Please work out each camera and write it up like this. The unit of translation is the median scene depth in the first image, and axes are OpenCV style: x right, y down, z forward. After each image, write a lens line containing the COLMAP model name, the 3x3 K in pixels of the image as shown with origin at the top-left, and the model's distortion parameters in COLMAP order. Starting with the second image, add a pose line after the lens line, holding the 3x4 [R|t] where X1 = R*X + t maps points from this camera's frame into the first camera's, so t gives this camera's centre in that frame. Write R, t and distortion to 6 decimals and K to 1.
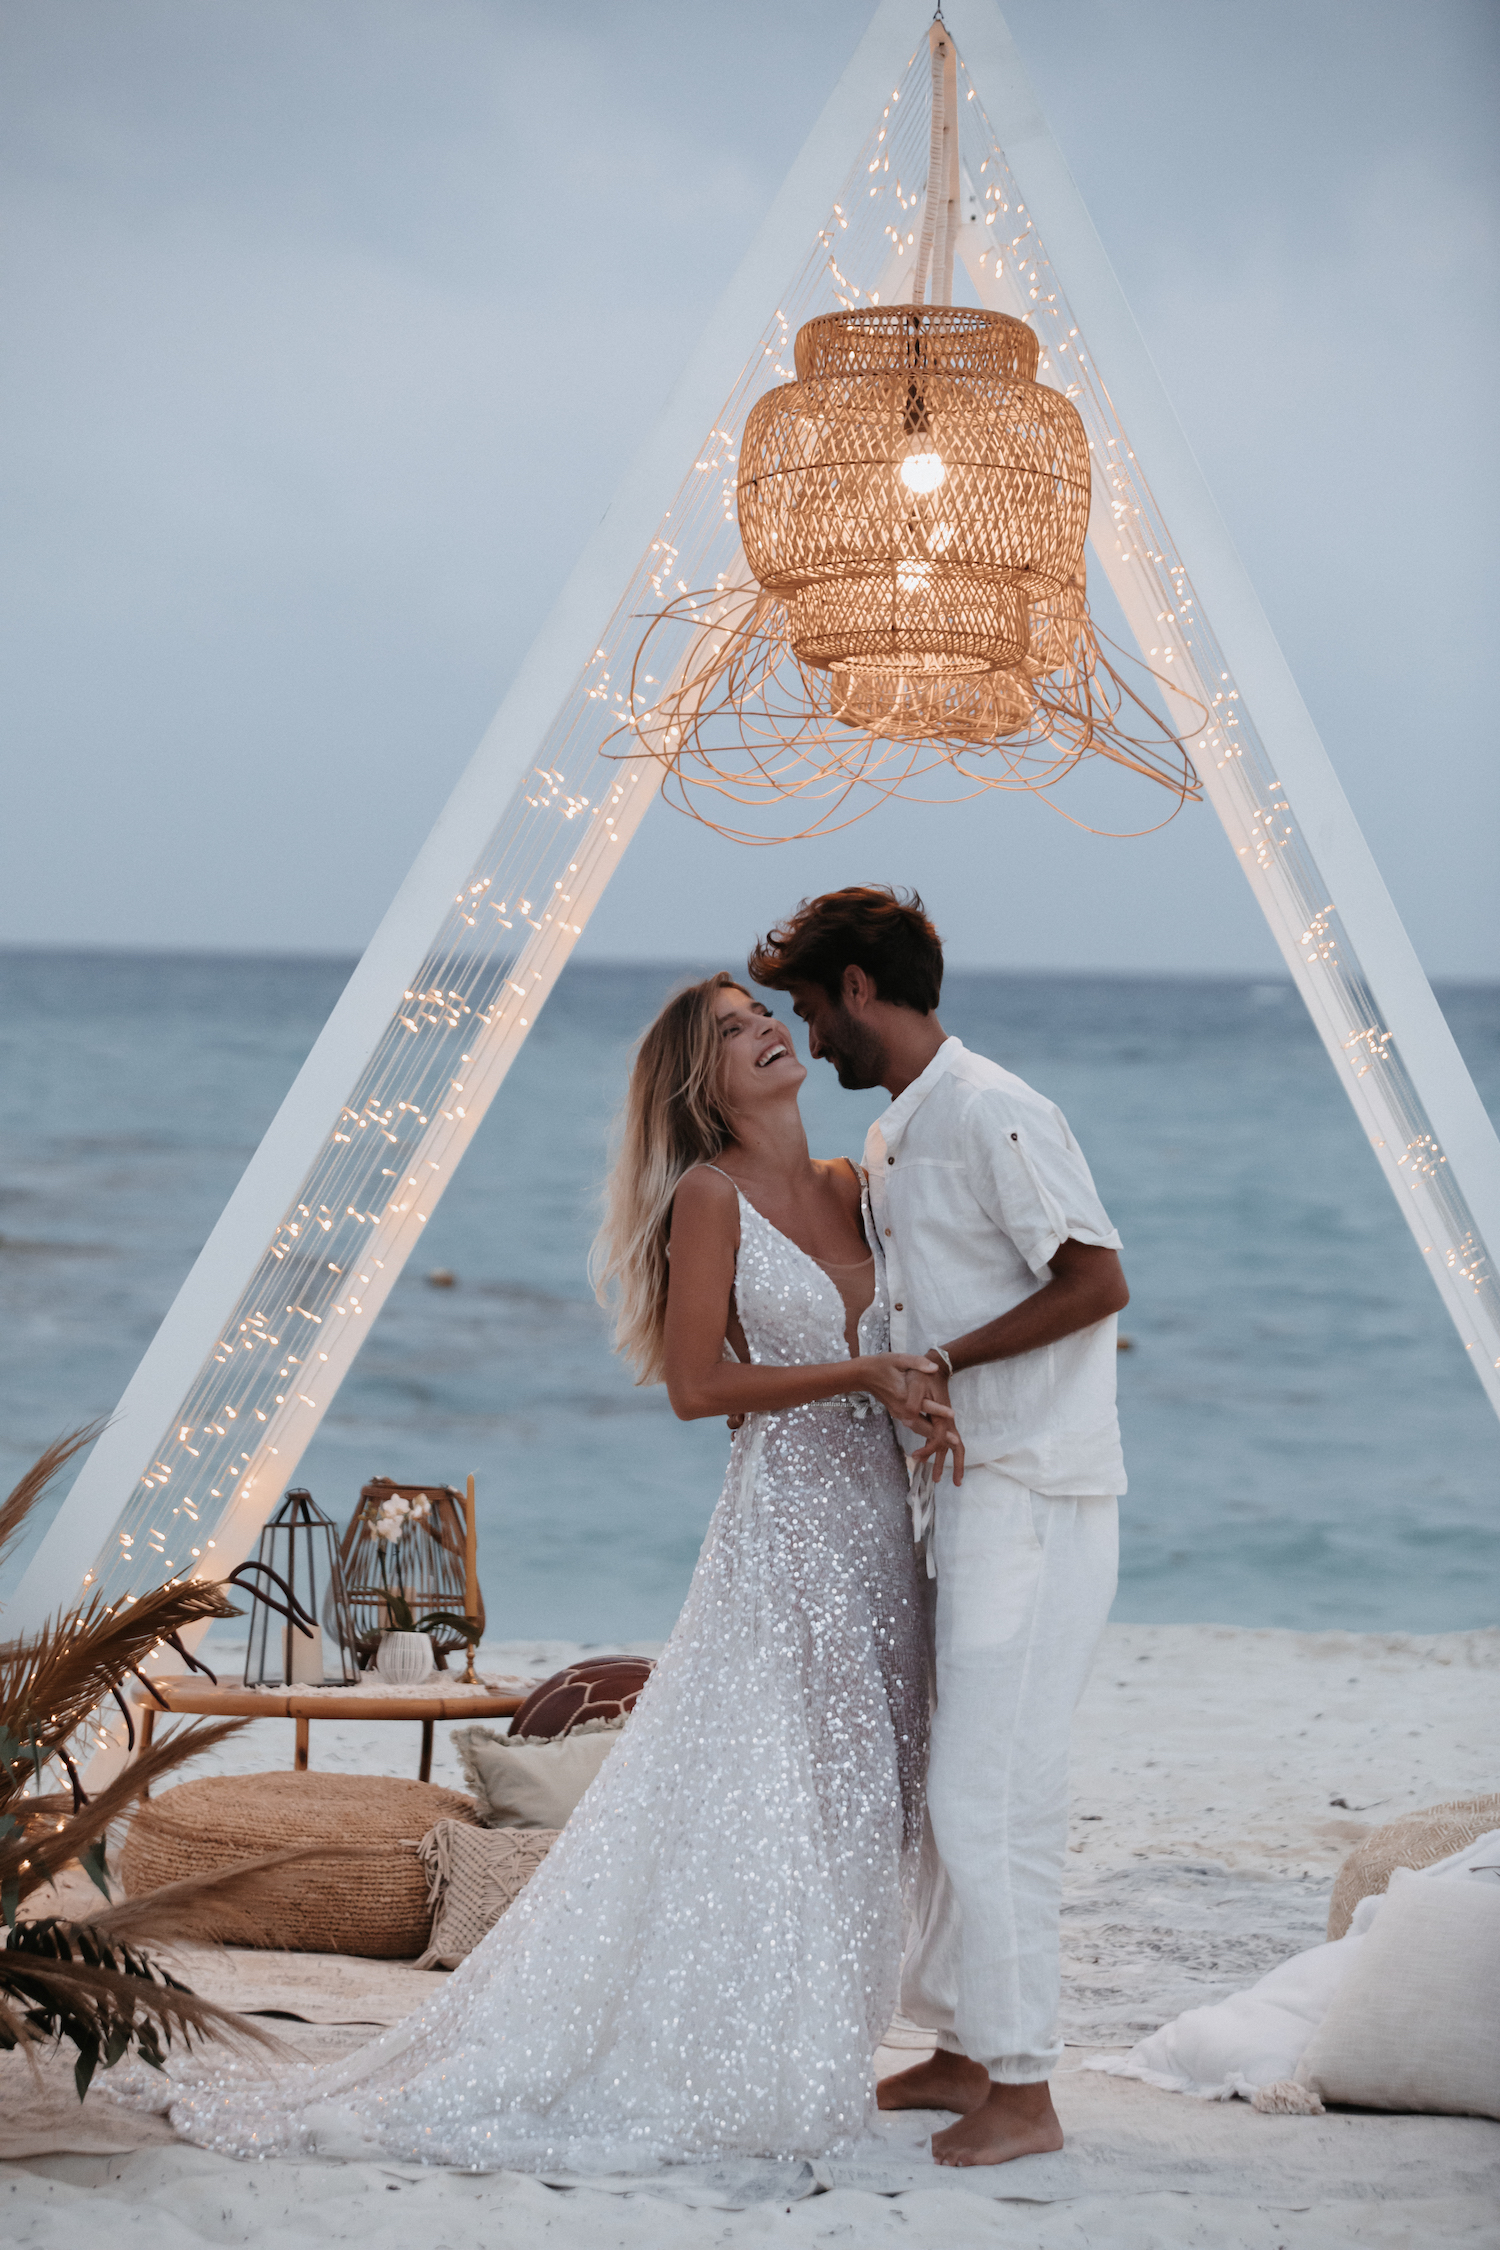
lens RADIAL K [[7130.7, 0, 750.0], [0, 7130.7, 1125.0], [0, 0, 1]] dist [0.178911, 0.308032]
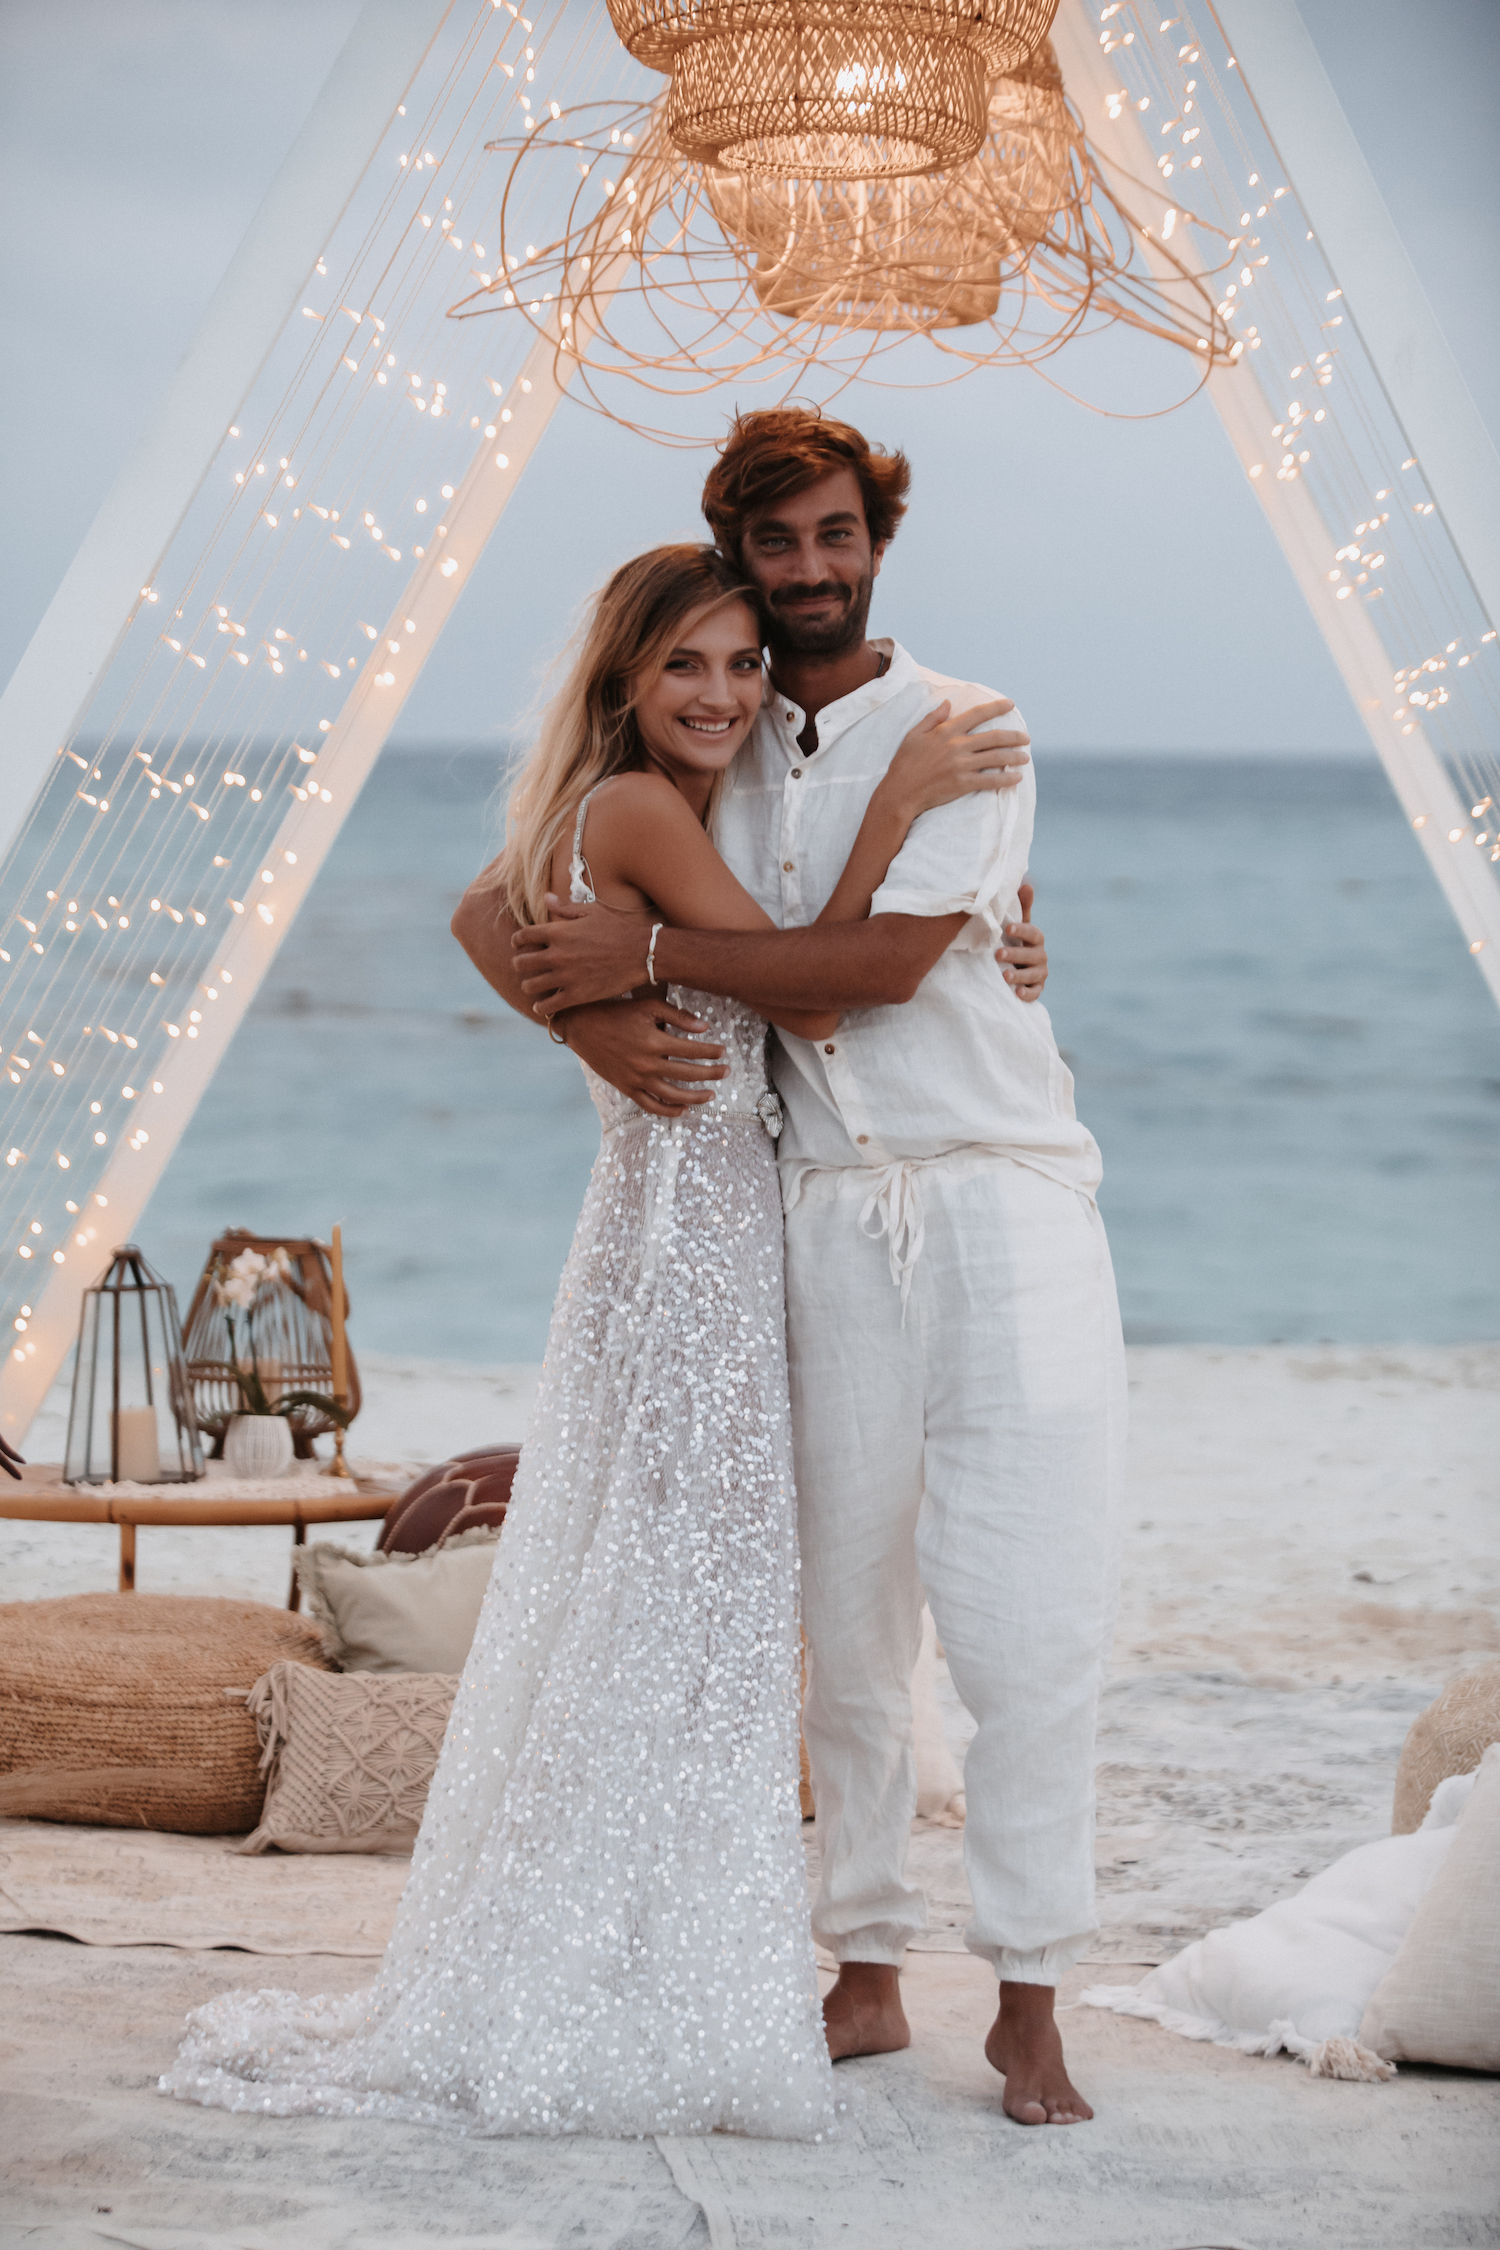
lens RADIAL K [[5928.1, 0, 750.0], [0, 5928.1, 1125.0], [0, 0, 1]] dist [-0.001908, -0.755009]
pose [[0.999925, -0.011030, -0.005357, 0.013532], [0.011244, 0.999064, 0.041763, 0.009308], [0.004891, -0.041820, 0.999113, 0.323634]]
